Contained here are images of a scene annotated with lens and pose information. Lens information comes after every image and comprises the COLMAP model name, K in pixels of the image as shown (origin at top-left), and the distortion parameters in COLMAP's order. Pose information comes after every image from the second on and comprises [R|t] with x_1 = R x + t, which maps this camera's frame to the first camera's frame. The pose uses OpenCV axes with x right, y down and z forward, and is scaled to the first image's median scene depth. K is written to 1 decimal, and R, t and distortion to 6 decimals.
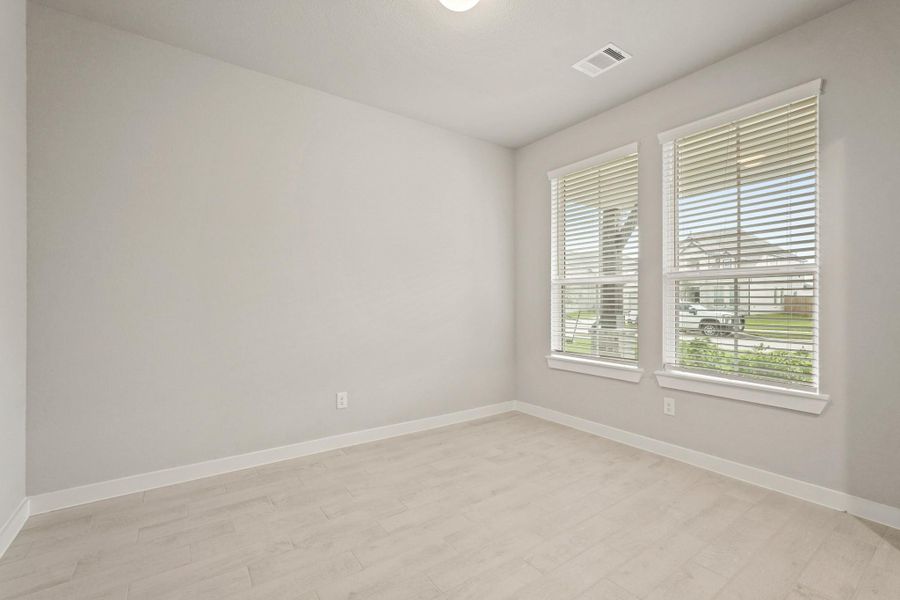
lens RADIAL K [[393.2, 0, 450.0], [0, 393.2, 300.0], [0, 0, 1]] dist [-0.000816, -0.000060]
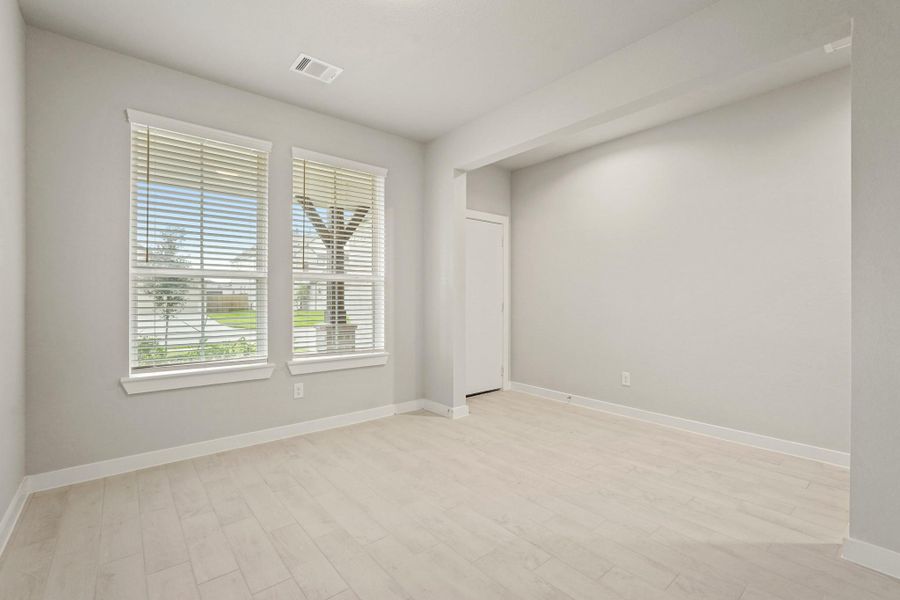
lens RADIAL K [[393.2, 0, 450.0], [0, 393.2, 300.0], [0, 0, 1]] dist [-0.000816, -0.000060]
pose [[-0.069180, 0.002407, 0.997601, -0.605855], [-0.002714, 0.999993, -0.002601, 0.010268], [-0.997601, -0.002888, -0.069173, 0.638752]]
